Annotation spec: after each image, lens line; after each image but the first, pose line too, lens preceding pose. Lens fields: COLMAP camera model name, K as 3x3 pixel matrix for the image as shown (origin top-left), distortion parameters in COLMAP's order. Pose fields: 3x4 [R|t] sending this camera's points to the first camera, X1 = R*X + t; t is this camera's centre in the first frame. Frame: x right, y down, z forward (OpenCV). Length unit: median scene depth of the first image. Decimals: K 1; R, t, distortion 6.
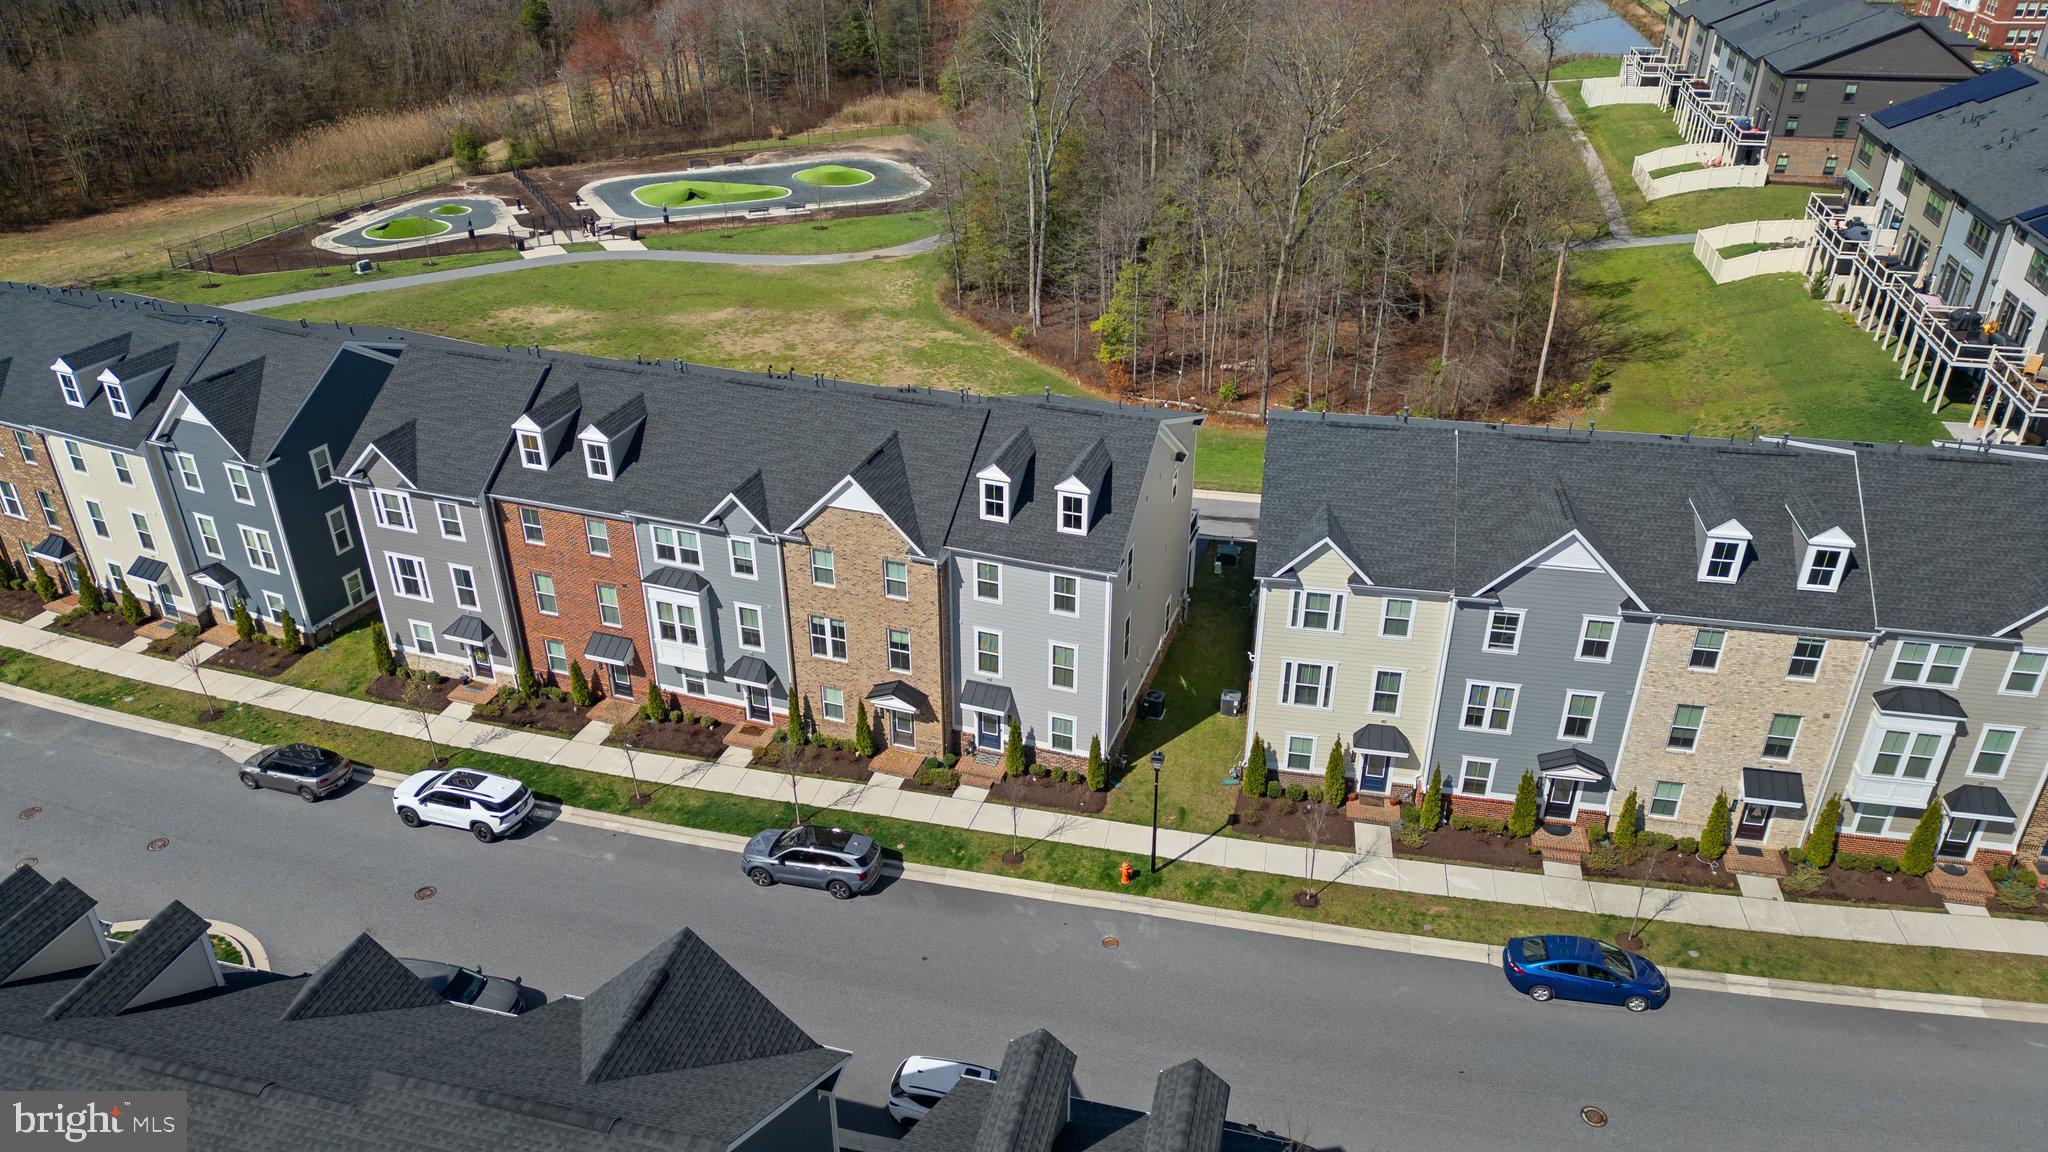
lens RADIAL K [[1418.6, 0, 1031.7], [0, 1418.6, 564.4], [0, 0, 1]] dist [0.106681, -0.118304]
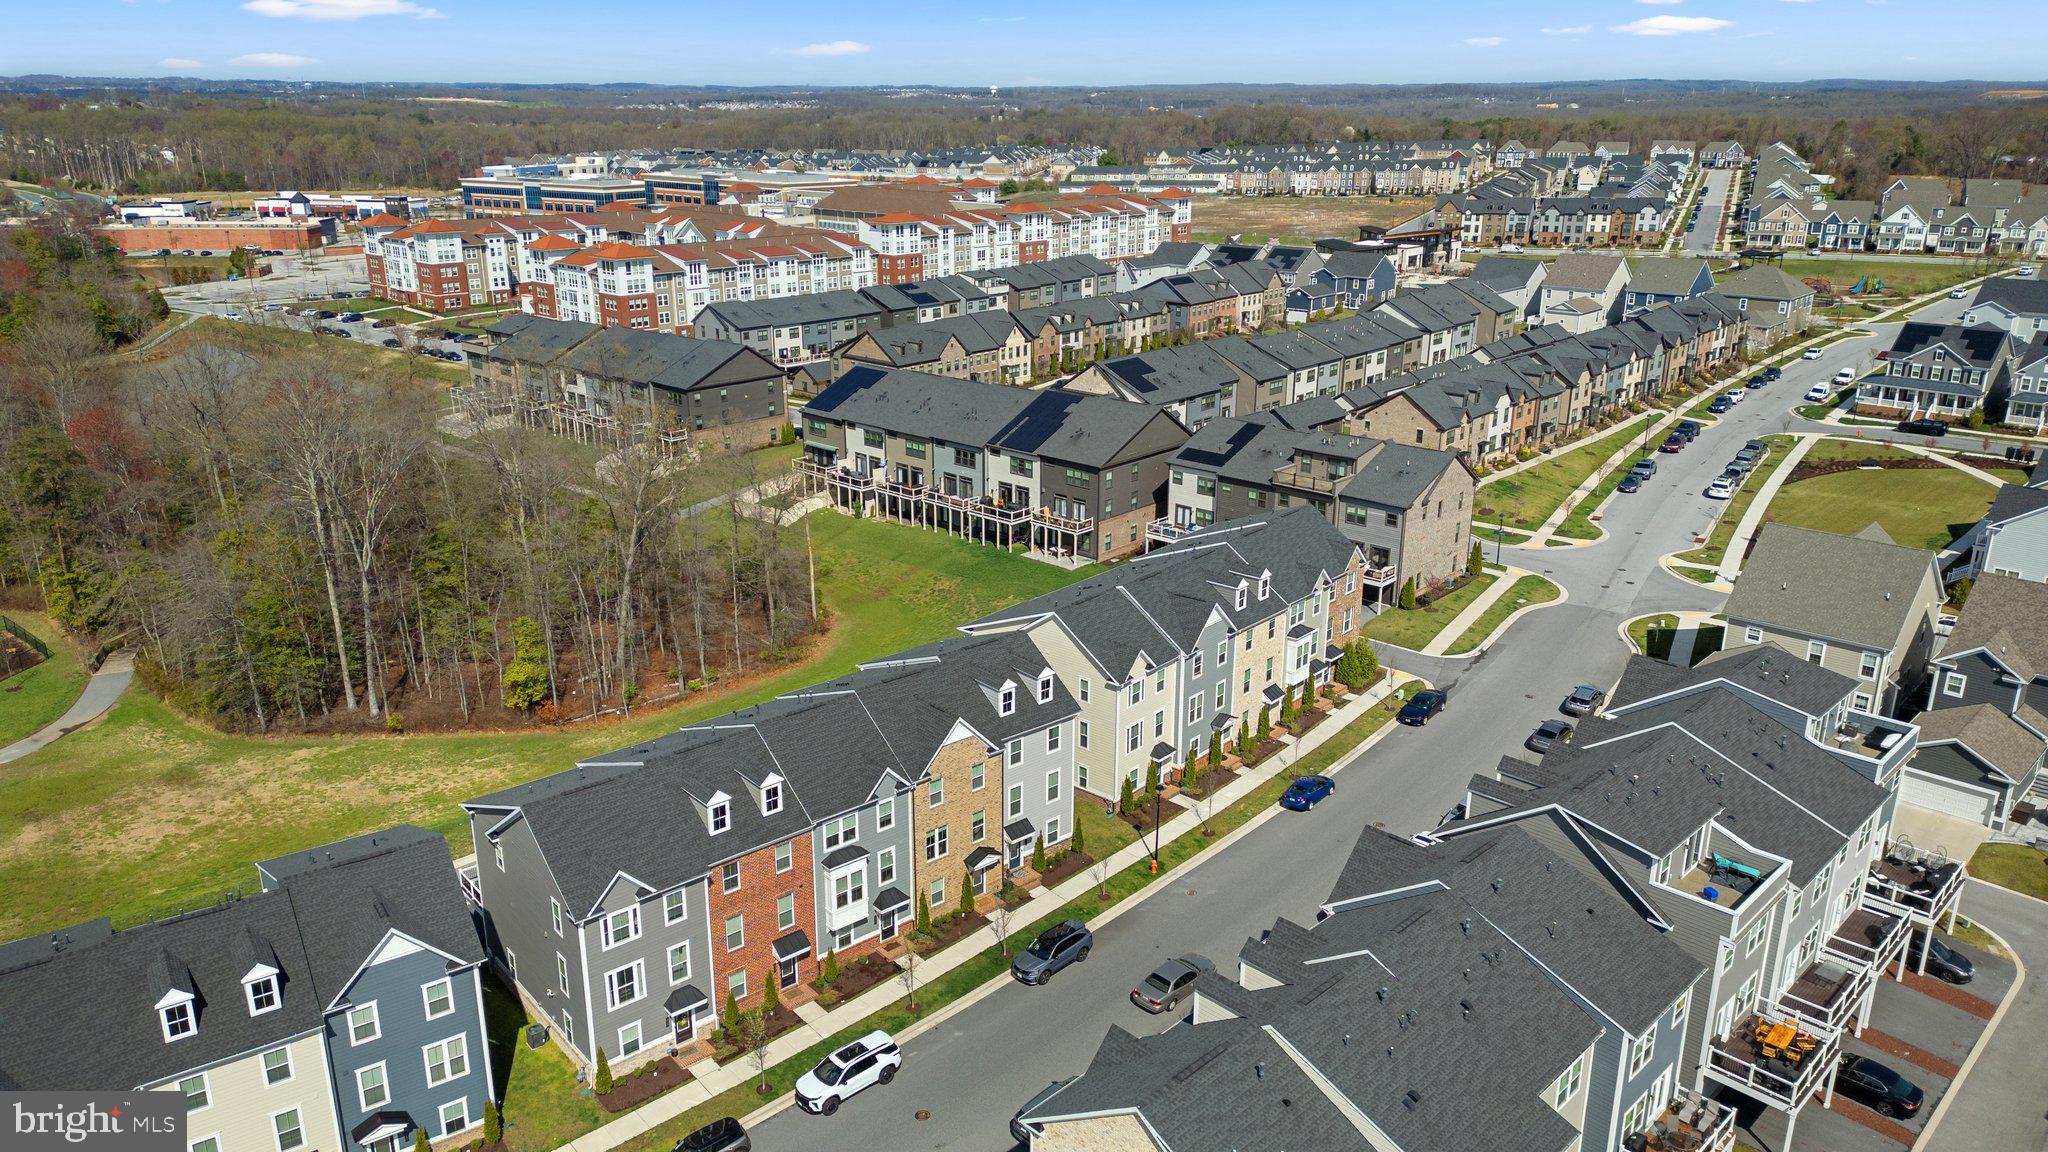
lens RADIAL K [[1417.3, 0, 1027.1], [0, 1417.3, 565.2], [0, 0, 1]] dist [0.088226, -0.092733]
pose [[0.506245, -0.261831, 0.821682, -1.176545], [0.414383, 0.909449, 0.034493, -0.211165], [-0.756309, 0.323029, 0.568902, 0.013987]]
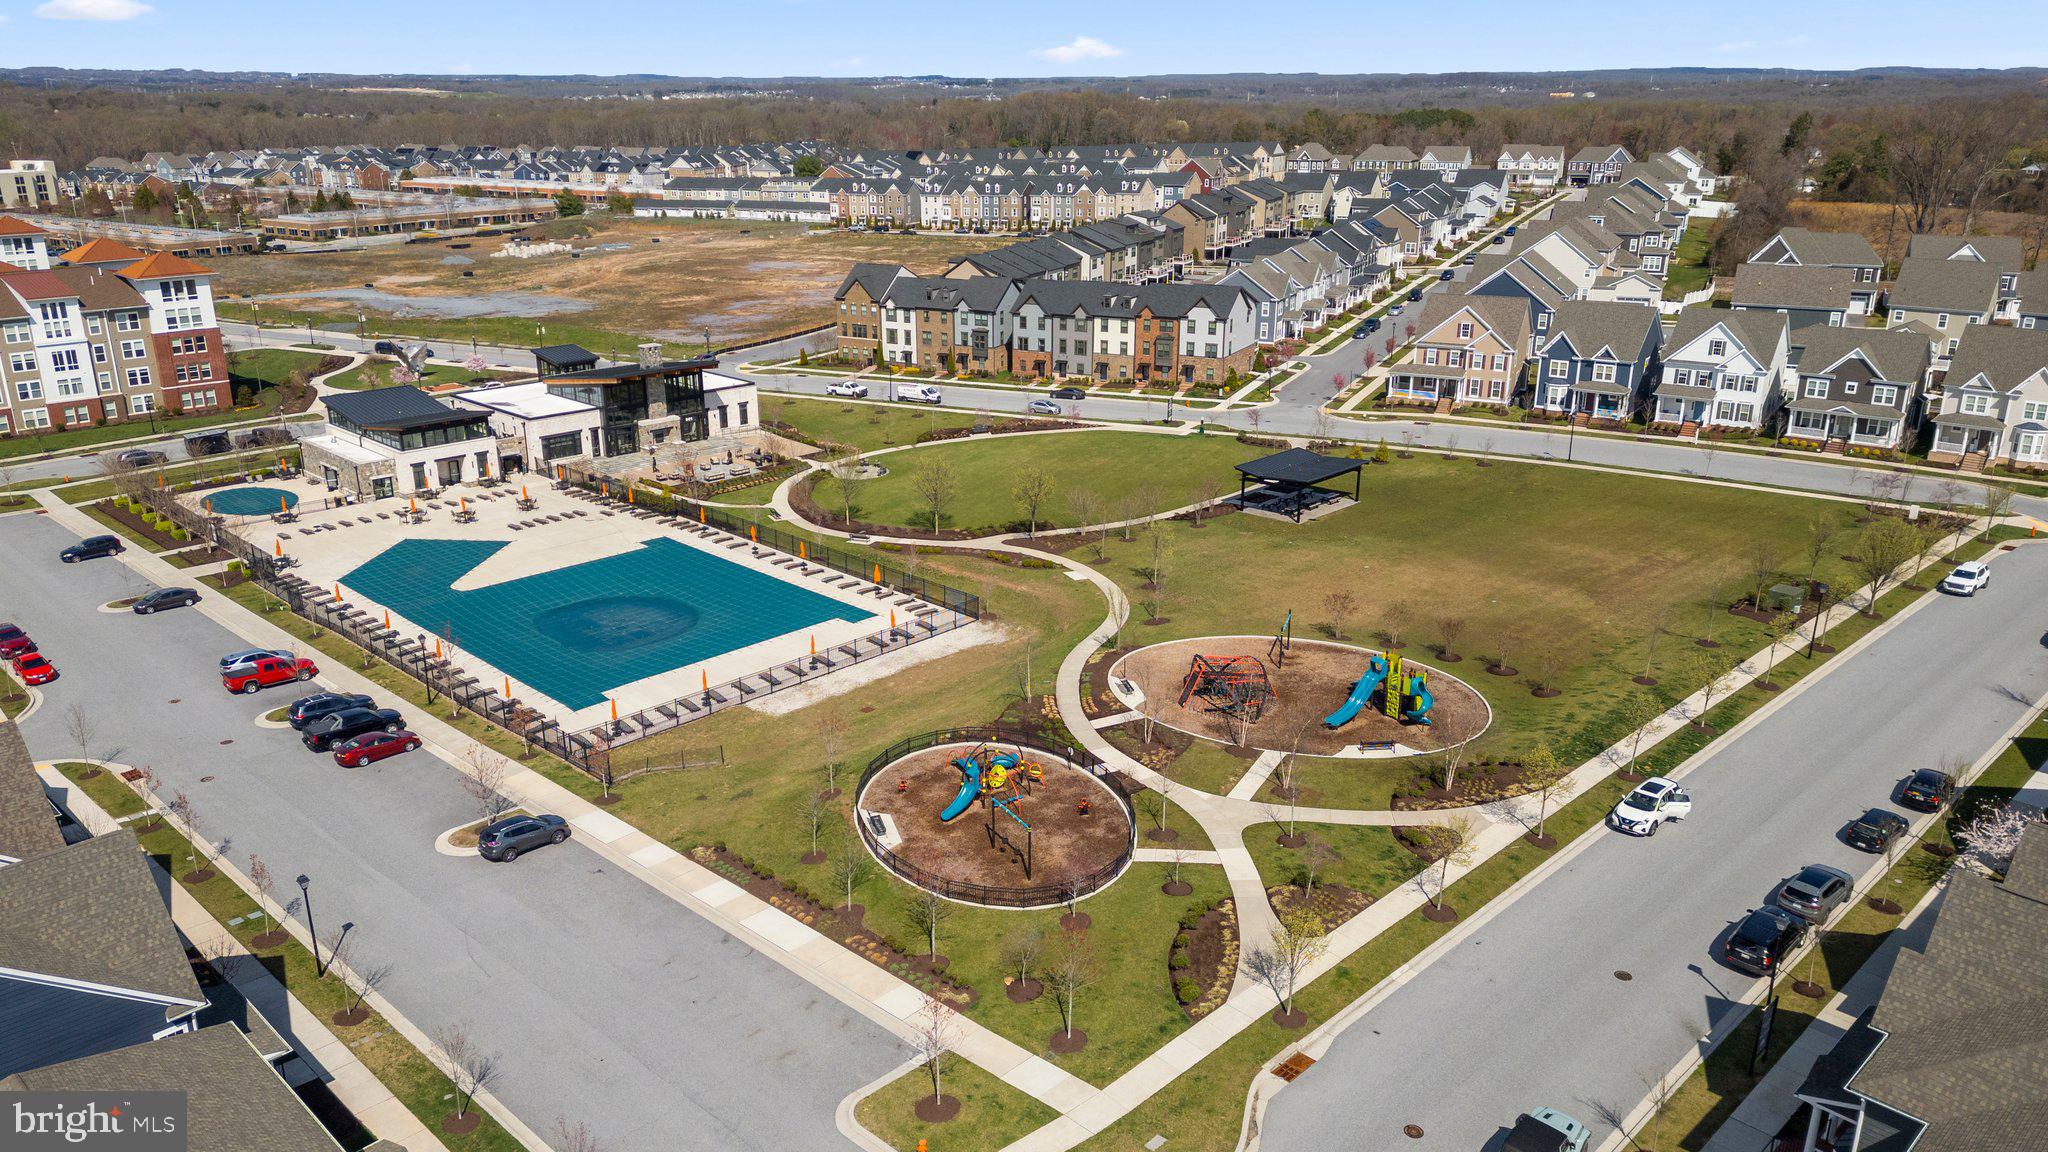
lens RADIAL K [[1436.6, 0, 1024.0], [0, 1436.6, 576.0], [0, 0, 1]] dist [0.116477, -0.140979]
pose [[0.526145, -0.264563, 0.808194, 3.849242], [0.408994, 0.911966, 0.032272, 0.002542], [-0.745584, 0.313567, 0.588031, -0.324171]]
